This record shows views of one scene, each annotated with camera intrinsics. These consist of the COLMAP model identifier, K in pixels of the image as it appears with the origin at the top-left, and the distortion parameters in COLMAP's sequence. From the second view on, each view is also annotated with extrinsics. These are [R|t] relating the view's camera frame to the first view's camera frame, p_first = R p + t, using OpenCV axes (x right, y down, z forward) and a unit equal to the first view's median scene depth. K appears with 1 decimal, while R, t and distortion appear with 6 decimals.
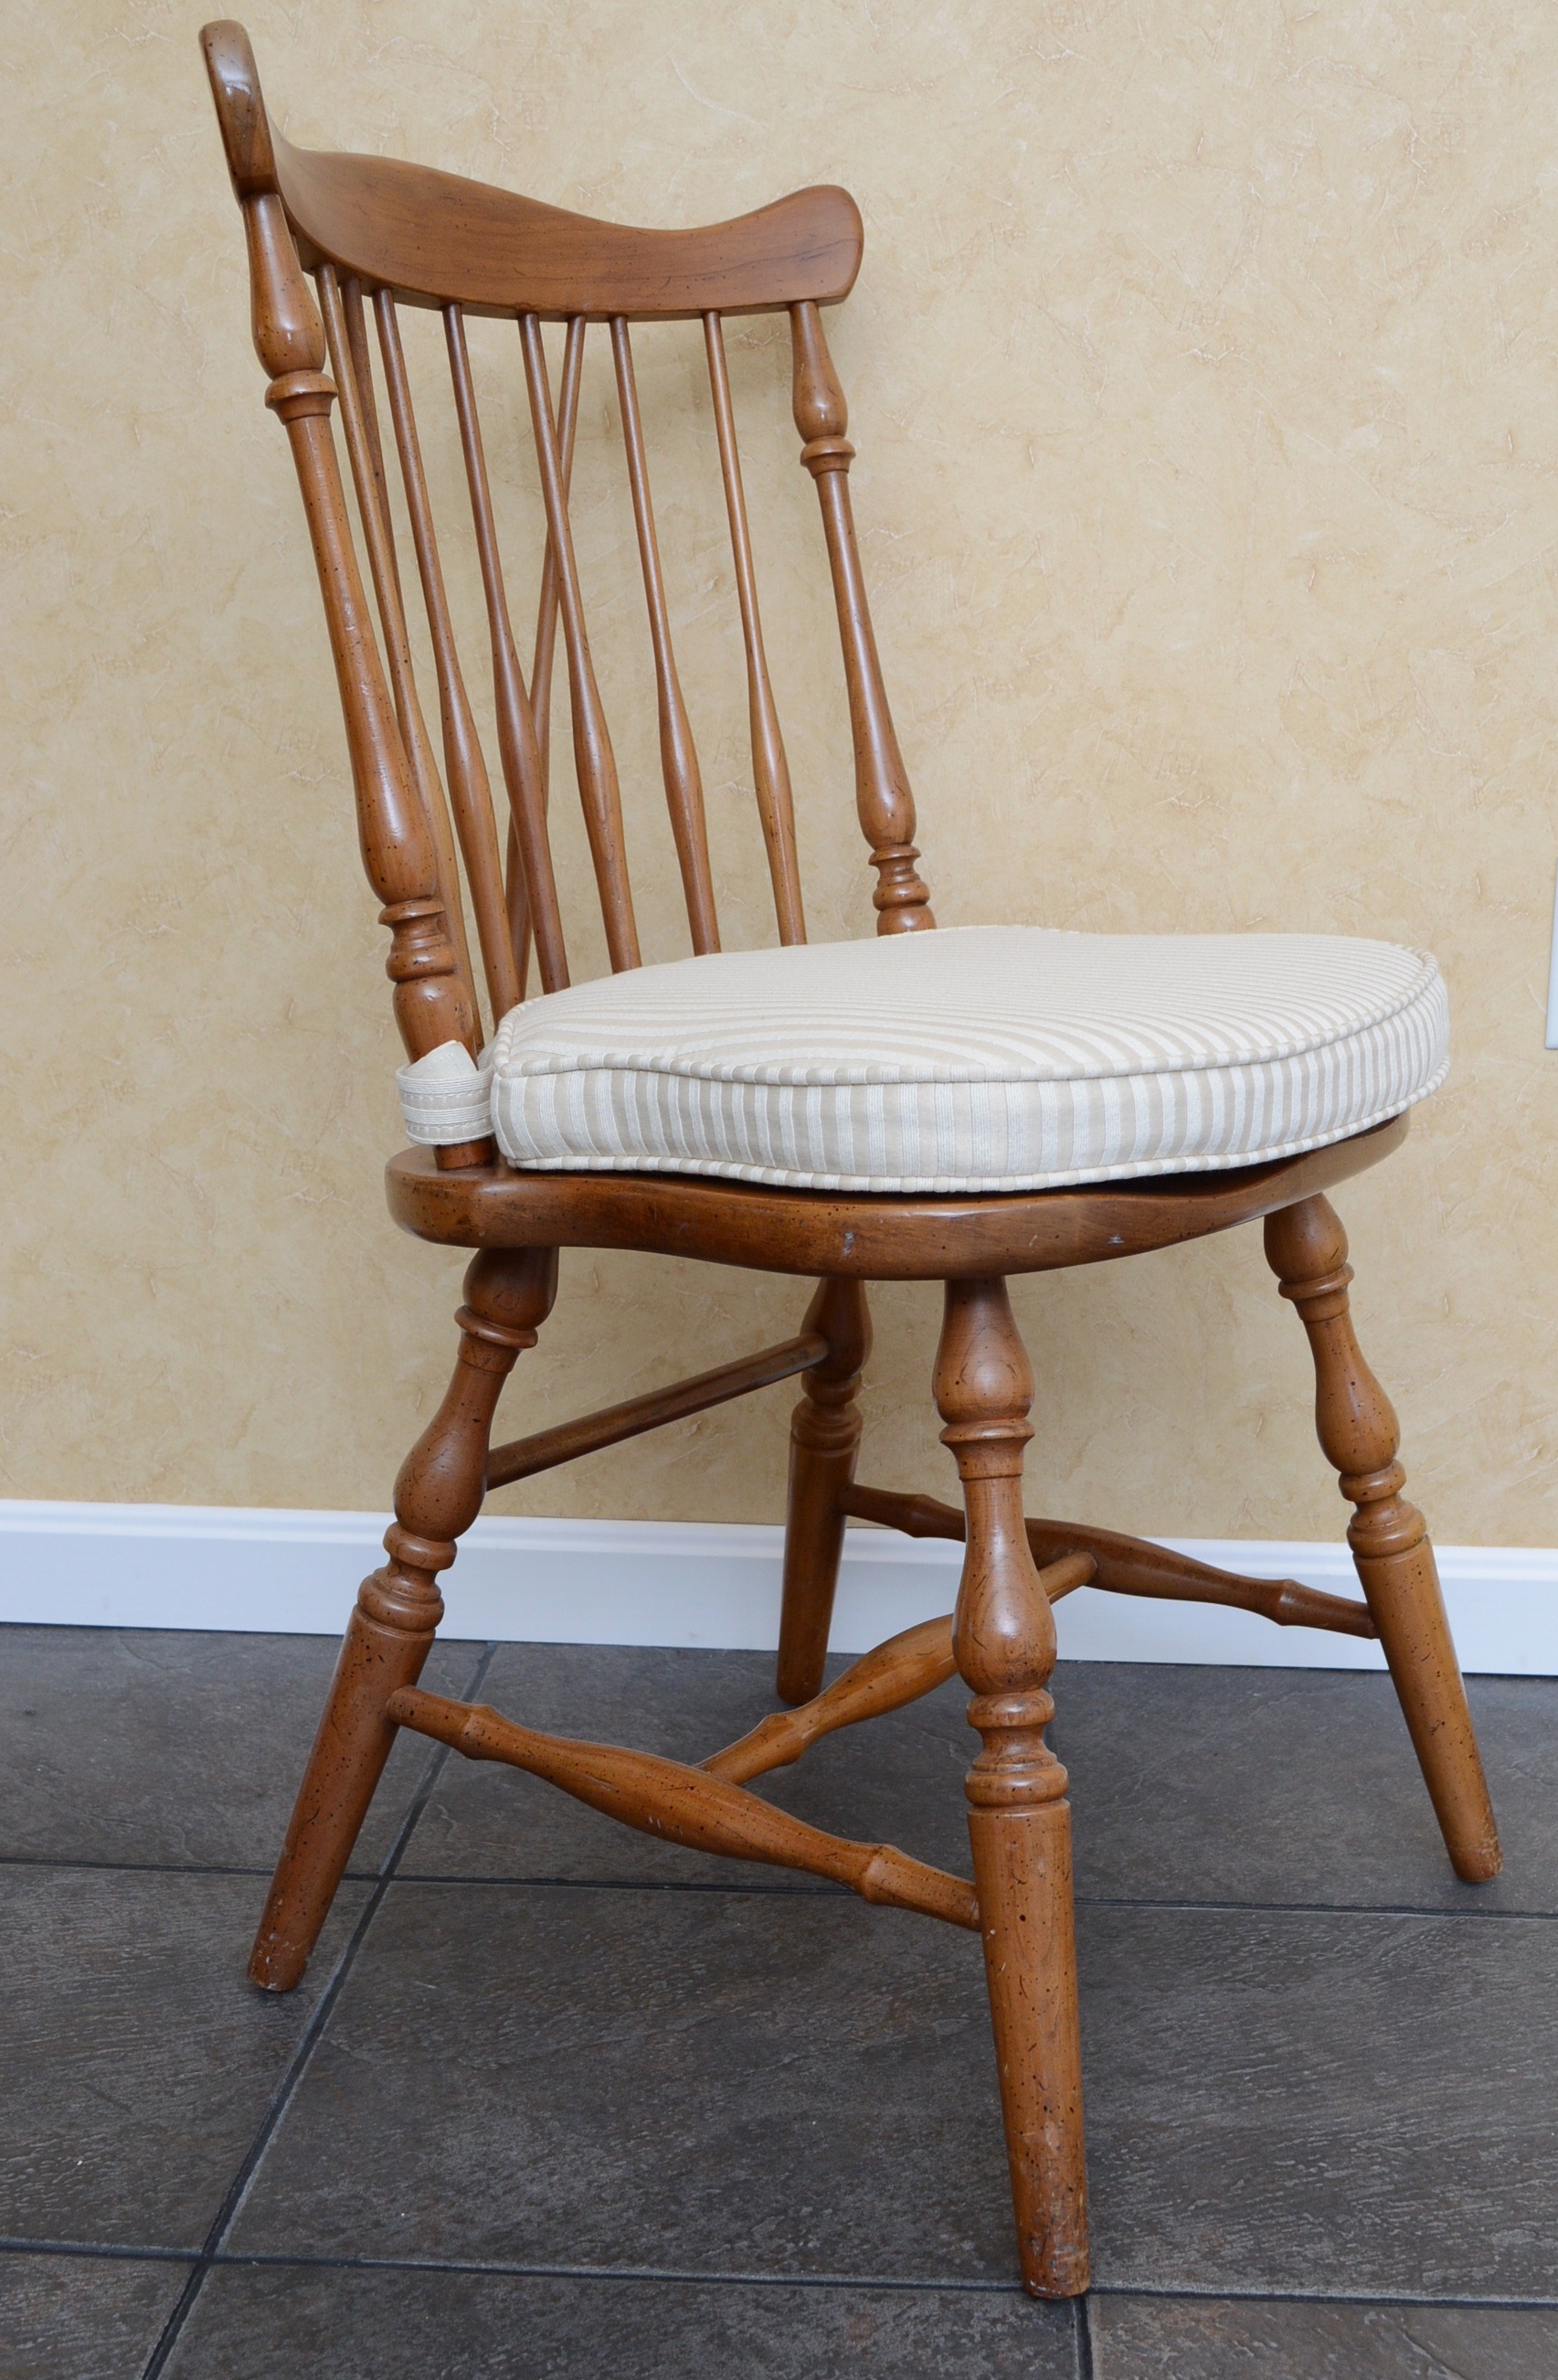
lens RADIAL K [[2824.9, 0, 913.9], [0, 2824.9, 1205.4], [0, 0, 1]] dist [-0.067032, 0.000000]
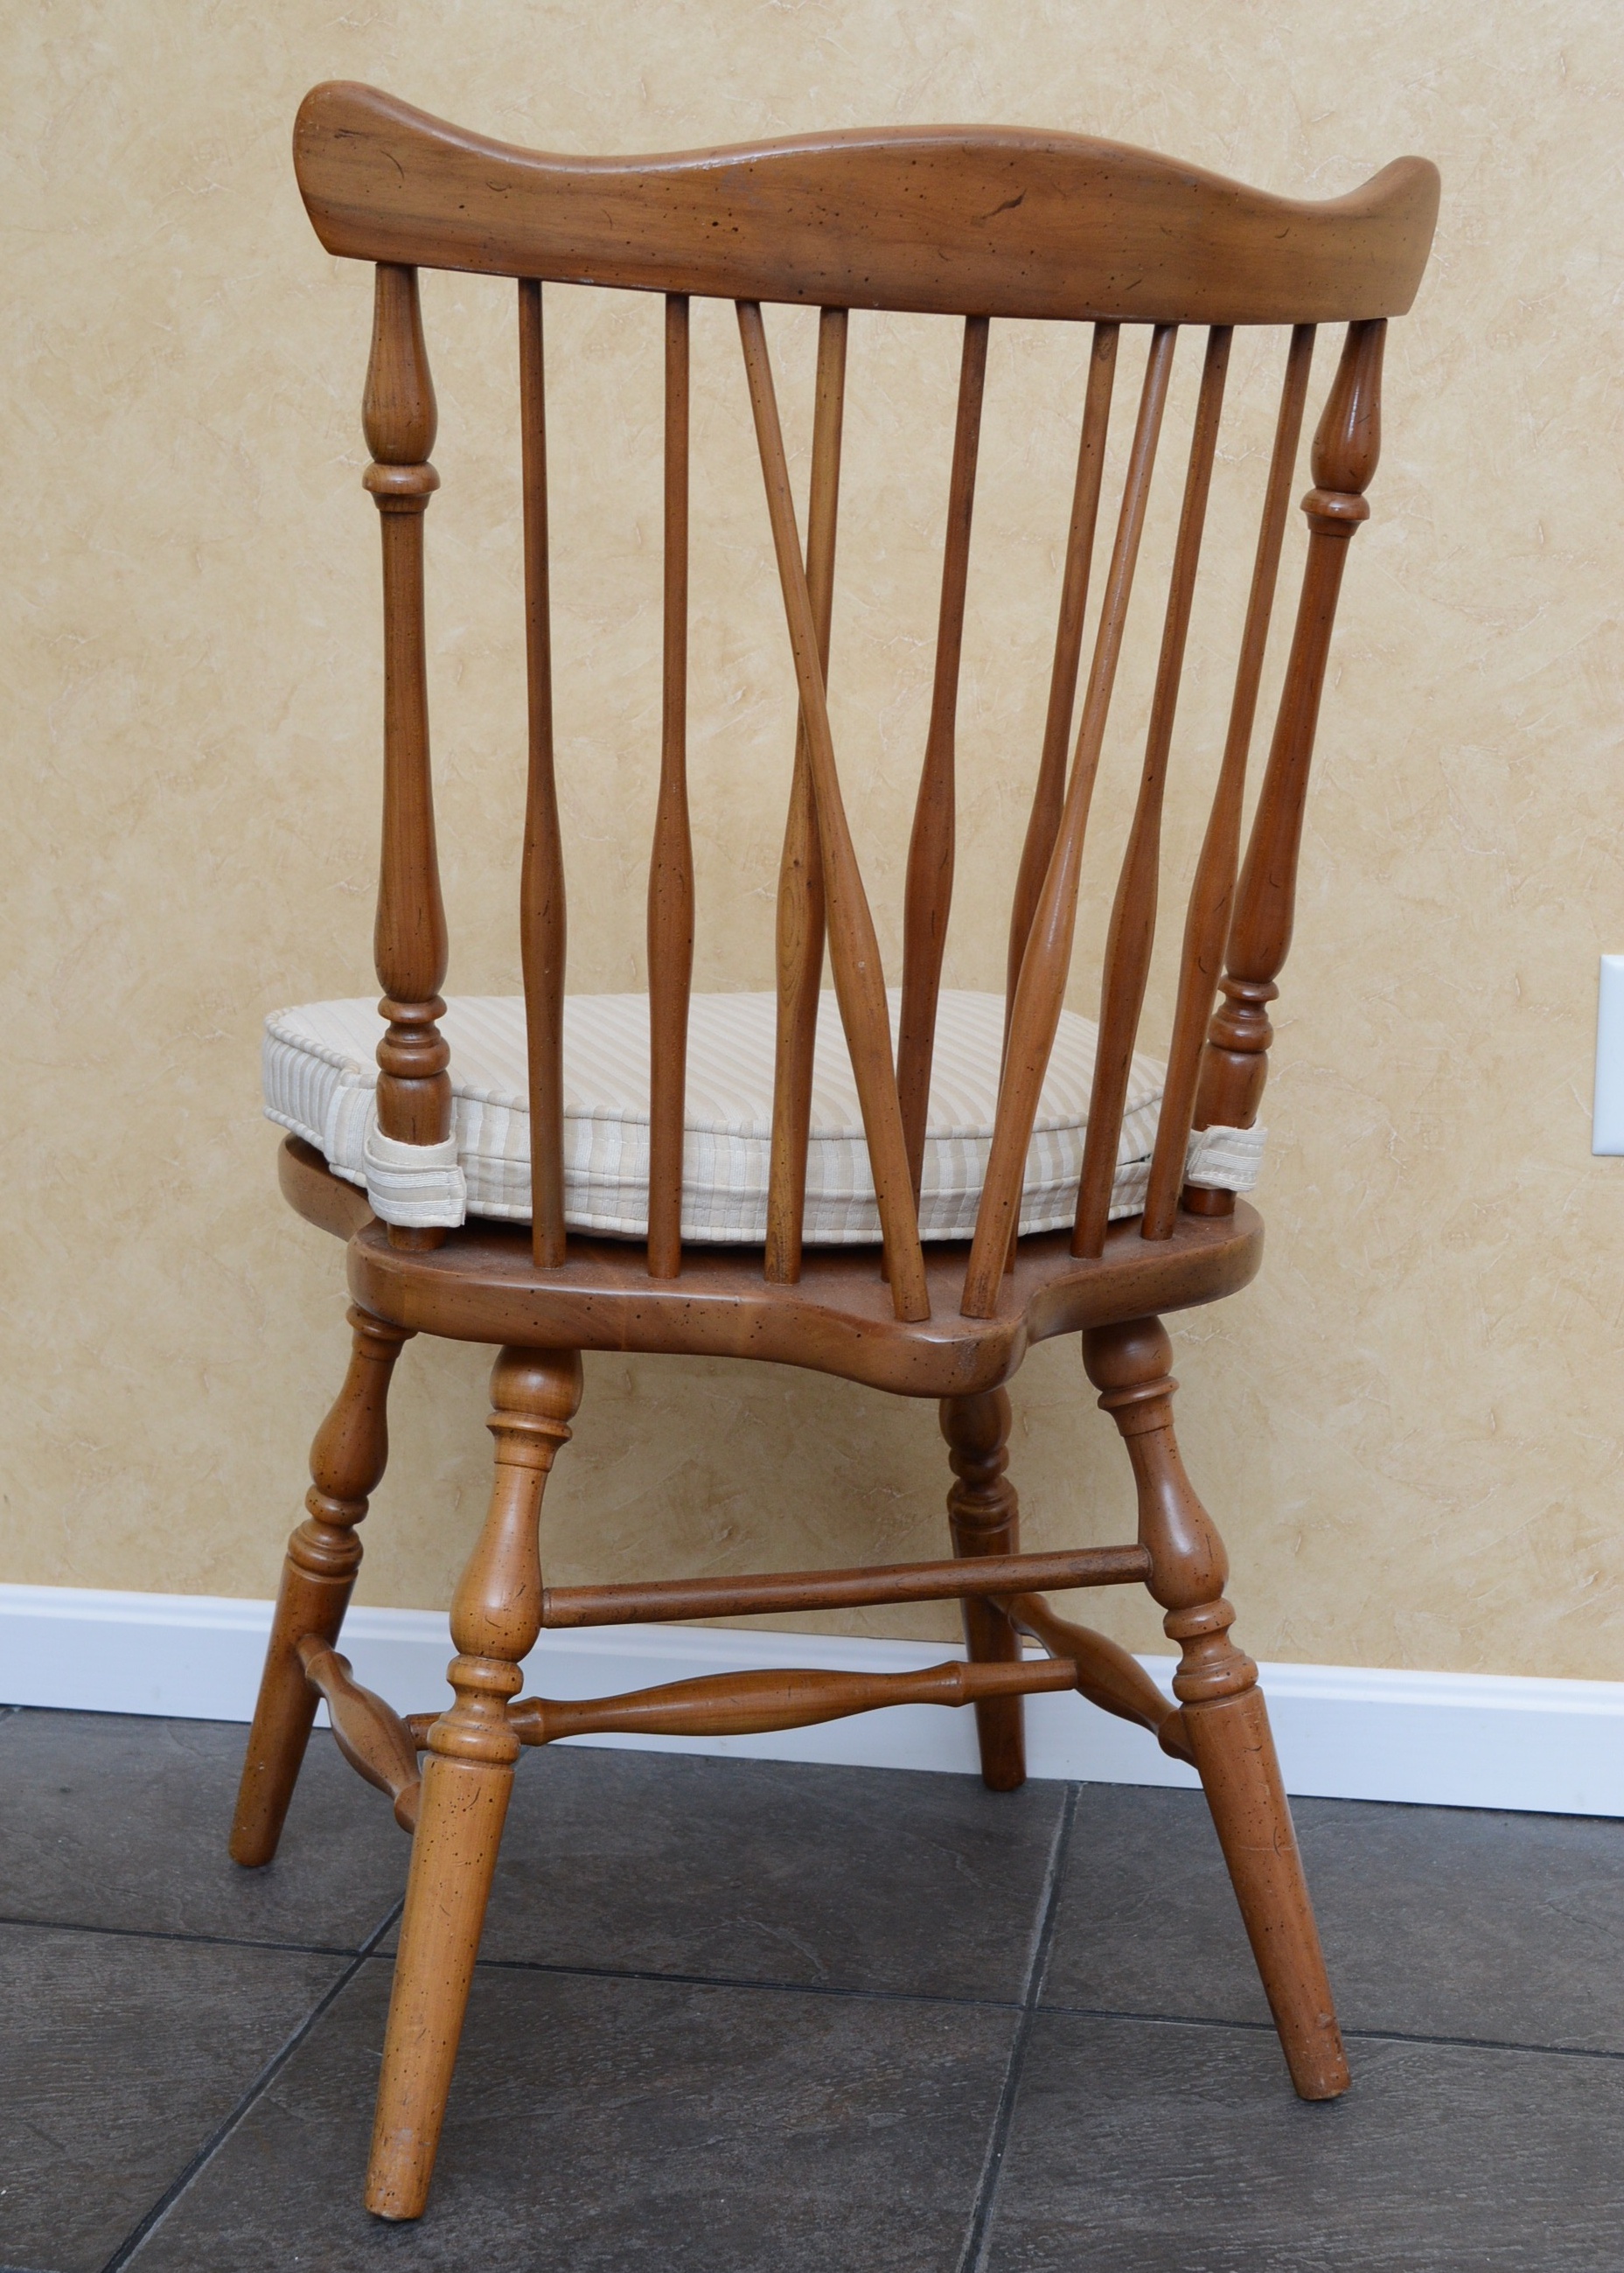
lens RADIAL K [[2911.5, 0, 757.7], [0, 2911.5, 1198.4], [0, 0, 1]] dist [-0.058309, 0.000000]
pose [[0.987712, 0.006466, -0.156150, 0.109498], [-0.016968, 0.997674, -0.066017, 0.033298], [0.155360, 0.067856, 0.985525, -0.024302]]
